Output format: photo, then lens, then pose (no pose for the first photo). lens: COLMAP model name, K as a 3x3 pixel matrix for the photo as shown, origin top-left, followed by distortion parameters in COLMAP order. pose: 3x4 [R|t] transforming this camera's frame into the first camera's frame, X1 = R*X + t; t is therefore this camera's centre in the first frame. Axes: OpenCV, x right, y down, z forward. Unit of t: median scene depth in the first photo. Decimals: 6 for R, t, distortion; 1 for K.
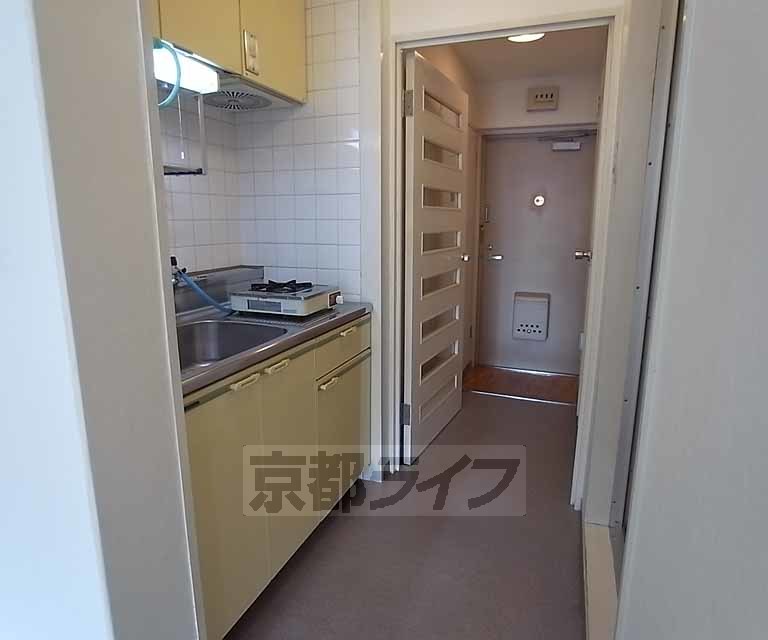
lens RADIAL K [[479.0, 0, 381.7], [0, 479.0, 312.3], [0, 0, 1]] dist [-0.026327, 0.019868]
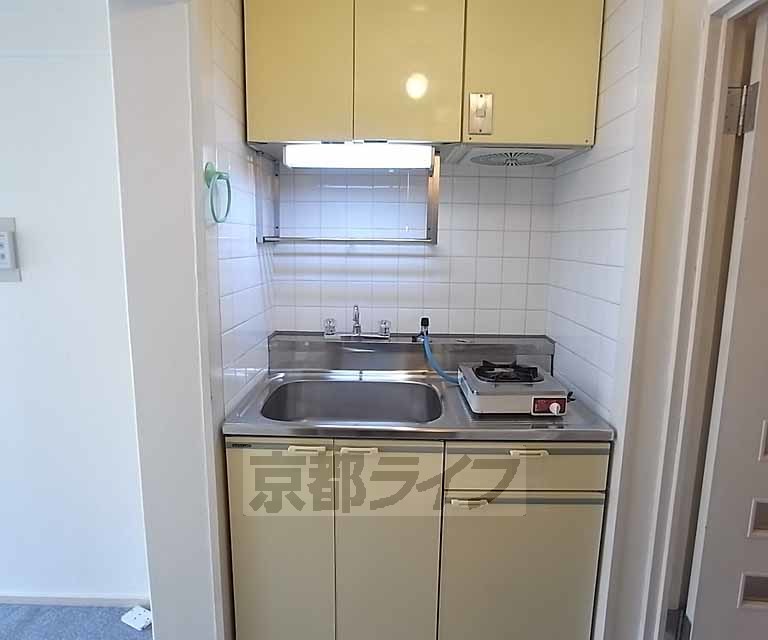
lens RADIAL K [[479.0, 0, 381.7], [0, 479.0, 312.3], [0, 0, 1]] dist [-0.026327, 0.019868]
pose [[0.354620, 0.147625, -0.923283, 0.514257], [-0.189985, 0.978235, 0.083441, -0.196864], [0.915506, 0.145820, 0.374948, 0.498816]]
